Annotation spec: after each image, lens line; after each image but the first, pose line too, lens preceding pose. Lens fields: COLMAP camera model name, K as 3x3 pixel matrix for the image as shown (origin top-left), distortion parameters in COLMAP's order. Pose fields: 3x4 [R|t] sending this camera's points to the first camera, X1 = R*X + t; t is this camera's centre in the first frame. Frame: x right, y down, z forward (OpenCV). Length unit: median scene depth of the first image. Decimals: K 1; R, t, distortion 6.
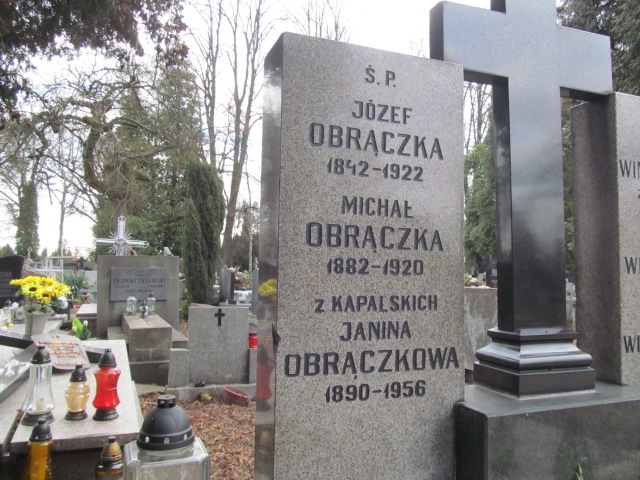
lens RADIAL K [[535.4, 0, 324.4], [0, 535.4, 242.3], [0, 0, 1]] dist [-0.059949, 0.040030]
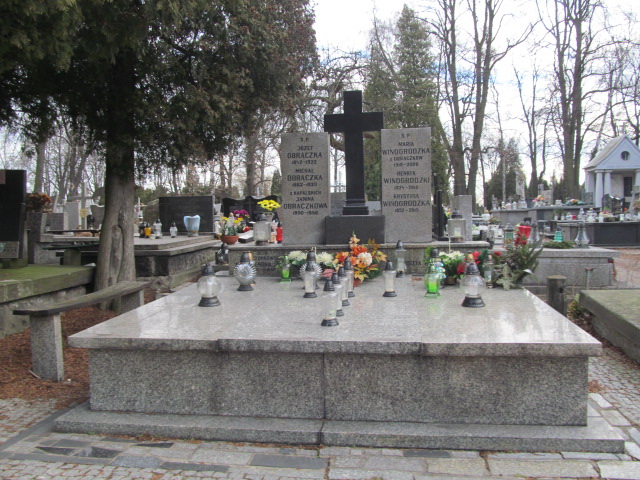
lens RADIAL K [[535.4, 0, 324.4], [0, 535.4, 242.3], [0, 0, 1]] dist [-0.059949, 0.040030]
pose [[0.877389, -0.004046, -0.479763, 2.247078], [0.056073, 0.993976, 0.094164, 0.107914], [0.476492, -0.109520, 0.872330, -2.681711]]
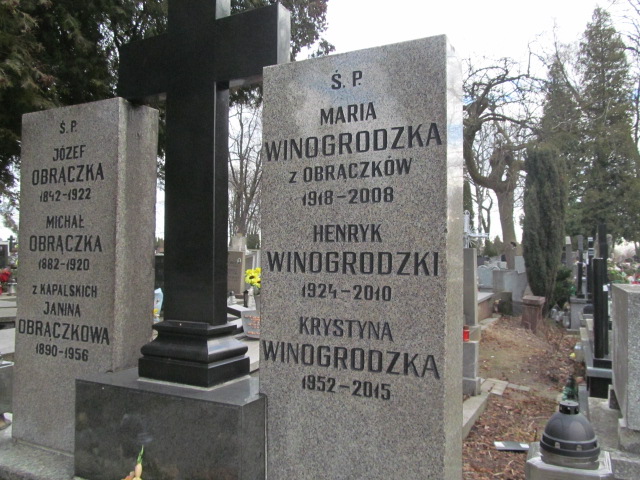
lens RADIAL K [[535.4, 0, 324.4], [0, 535.4, 242.3], [0, 0, 1]] dist [-0.059949, 0.040030]
pose [[0.673590, -0.031278, -0.738443, 1.538420], [0.044573, 0.999005, -0.001656, 0.020325], [0.737760, -0.031799, 0.674314, 0.548484]]
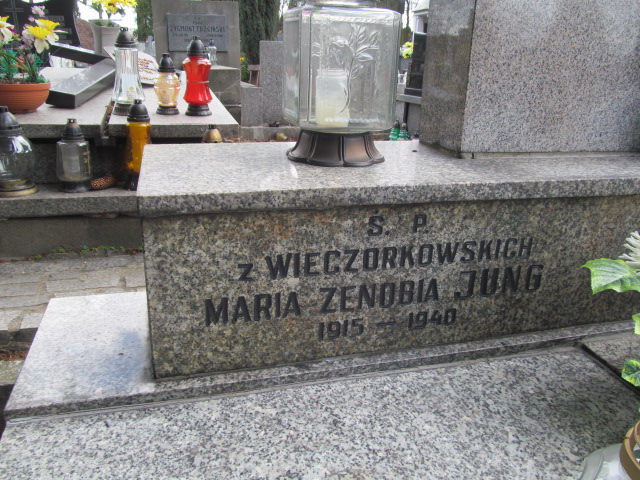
lens RADIAL K [[535.4, 0, 324.4], [0, 535.4, 242.3], [0, 0, 1]] dist [-0.059949, 0.040030]
pose [[0.996055, 0.044602, -0.076709, -0.205861], [-0.012419, 0.926055, 0.377184, 0.339985], [0.087860, -0.374743, 0.922956, 0.129237]]
